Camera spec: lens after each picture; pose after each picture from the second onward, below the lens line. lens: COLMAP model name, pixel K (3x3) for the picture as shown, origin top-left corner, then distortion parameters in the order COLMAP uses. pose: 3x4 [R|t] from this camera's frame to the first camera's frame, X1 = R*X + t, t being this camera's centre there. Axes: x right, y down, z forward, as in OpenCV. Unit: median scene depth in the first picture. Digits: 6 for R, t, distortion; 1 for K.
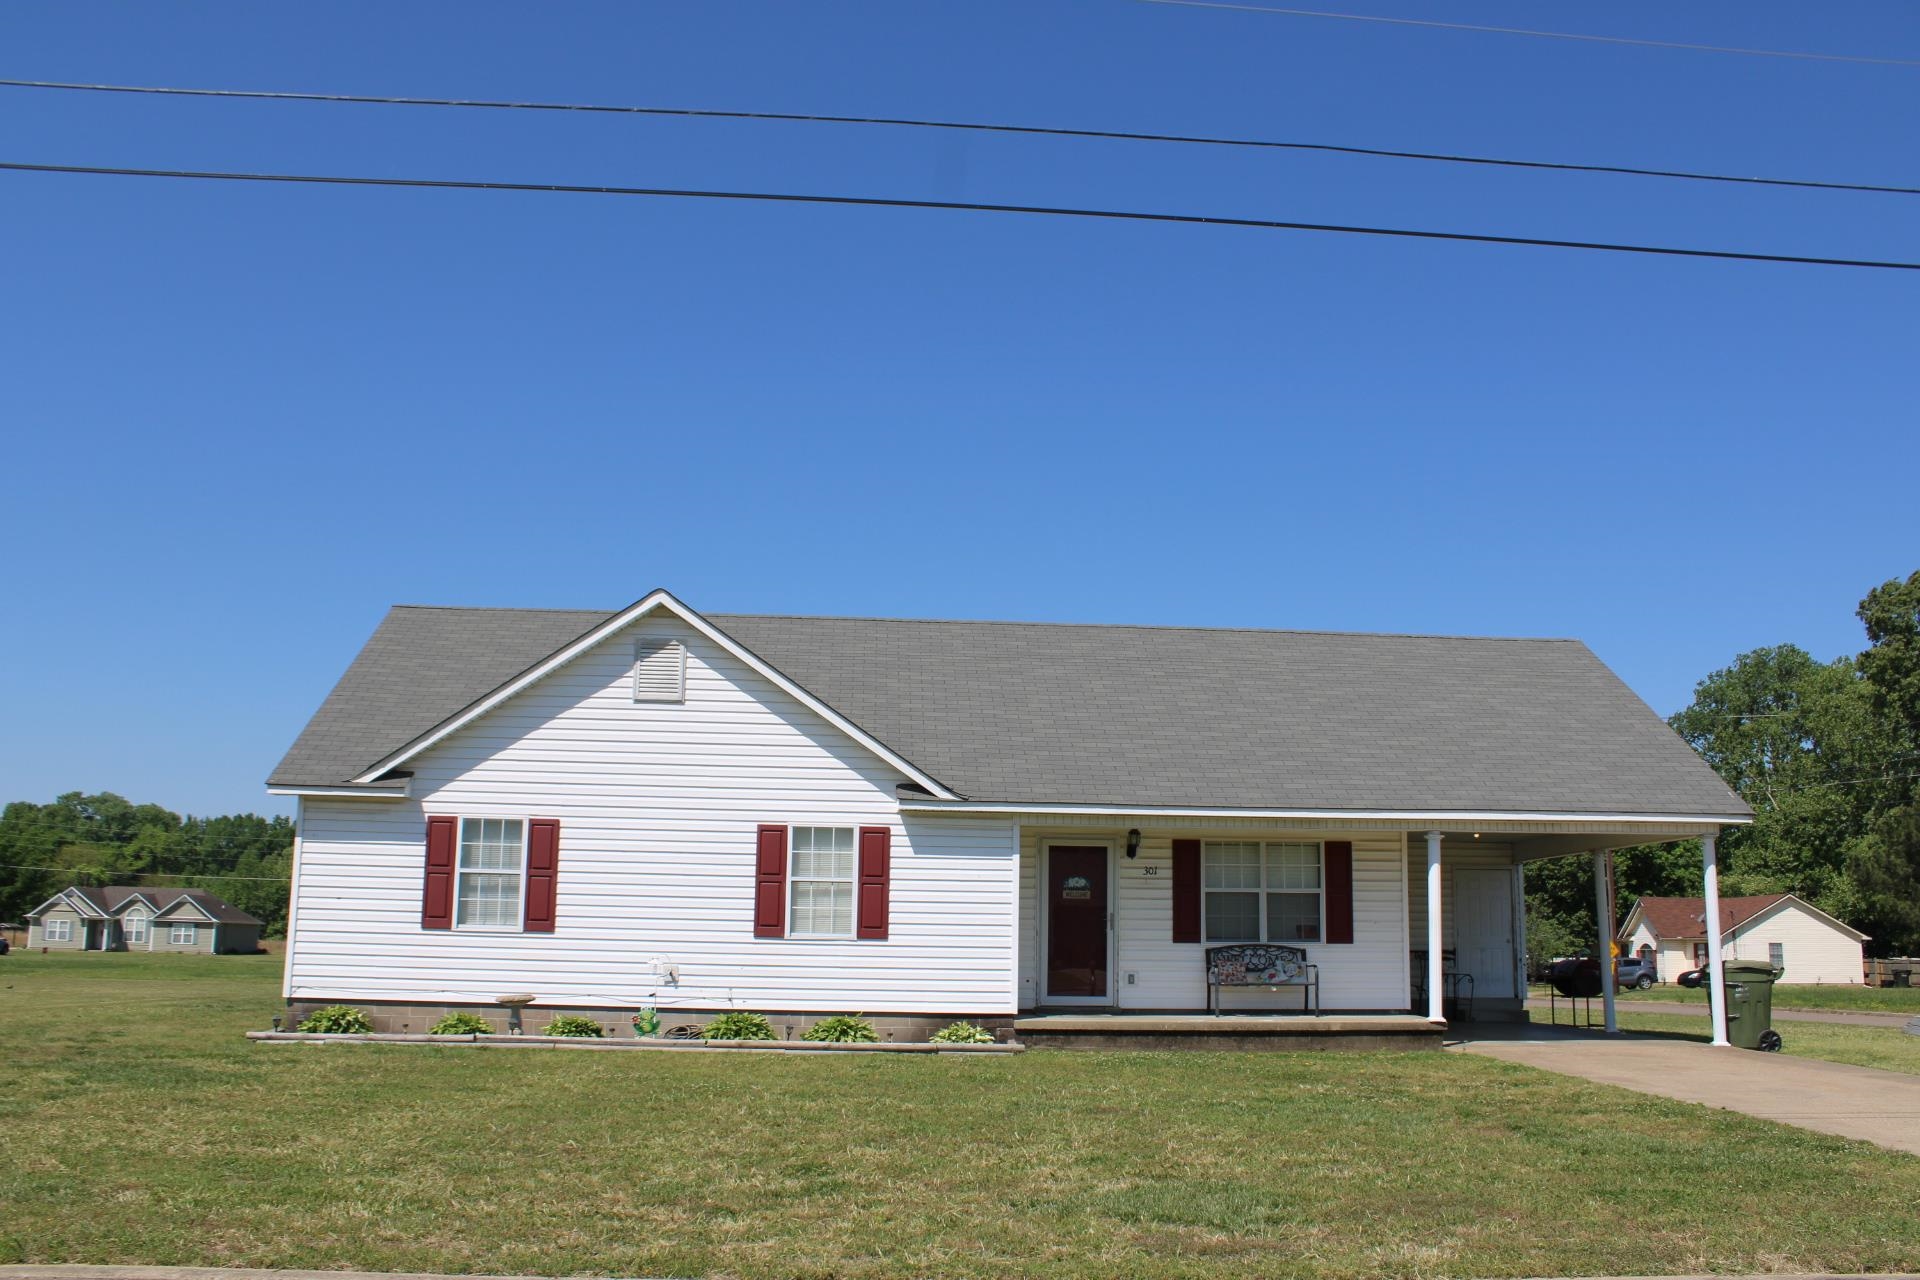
lens RADIAL K [[1618.7, 0, 960.5], [0, 1618.7, 649.5], [0, 0, 1]] dist [-0.148668, 0.105098]
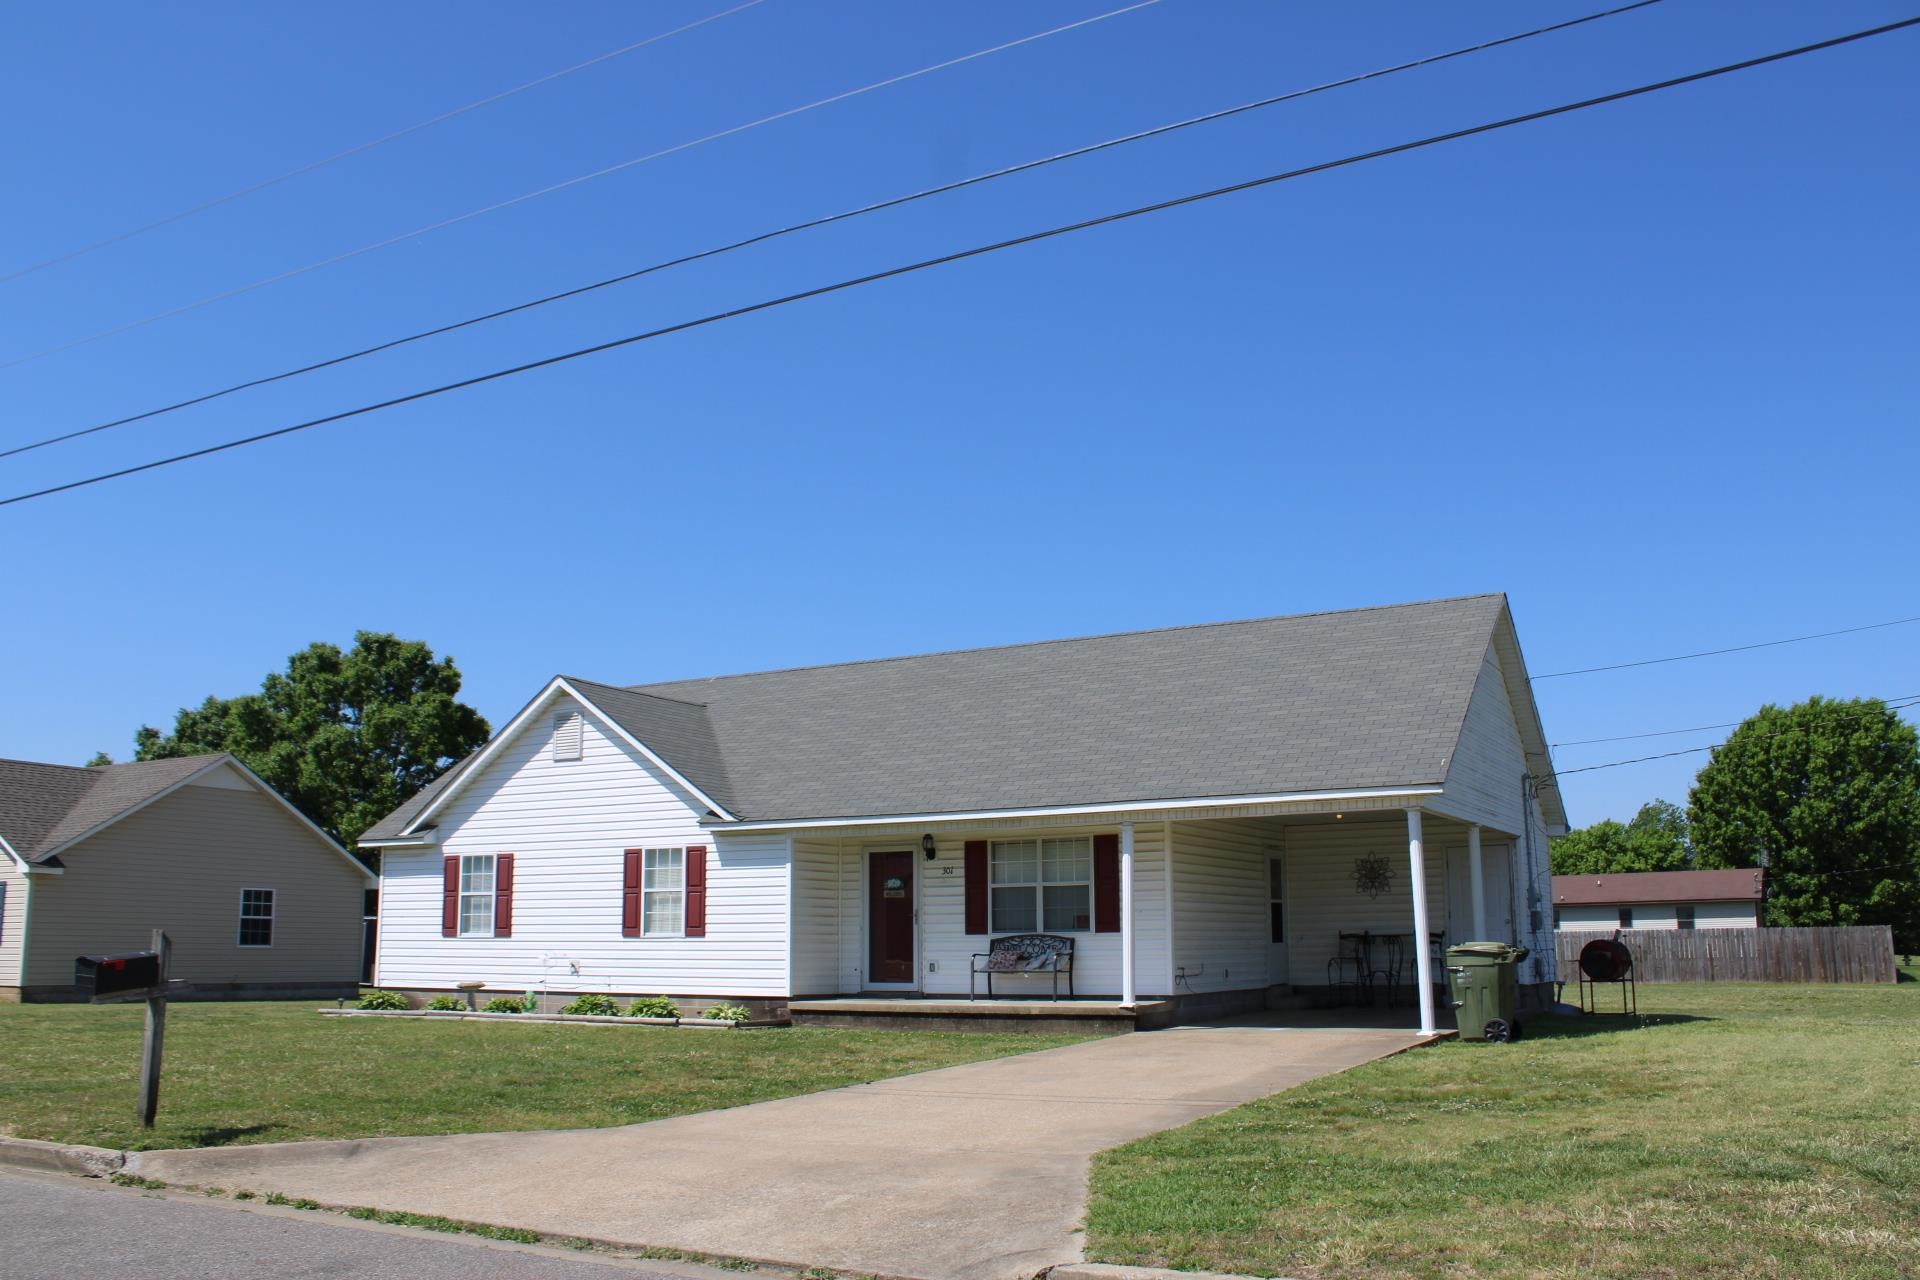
lens RADIAL K [[1618.7, 0, 955.9], [0, 1618.7, 649.5], [0, 0, 1]] dist [-0.148668, 0.105098]
pose [[0.832912, -0.119293, -0.540395, 0.800115], [0.120801, 0.992134, -0.032825, 0.024264], [0.540060, -0.037940, 0.840771, 0.071542]]
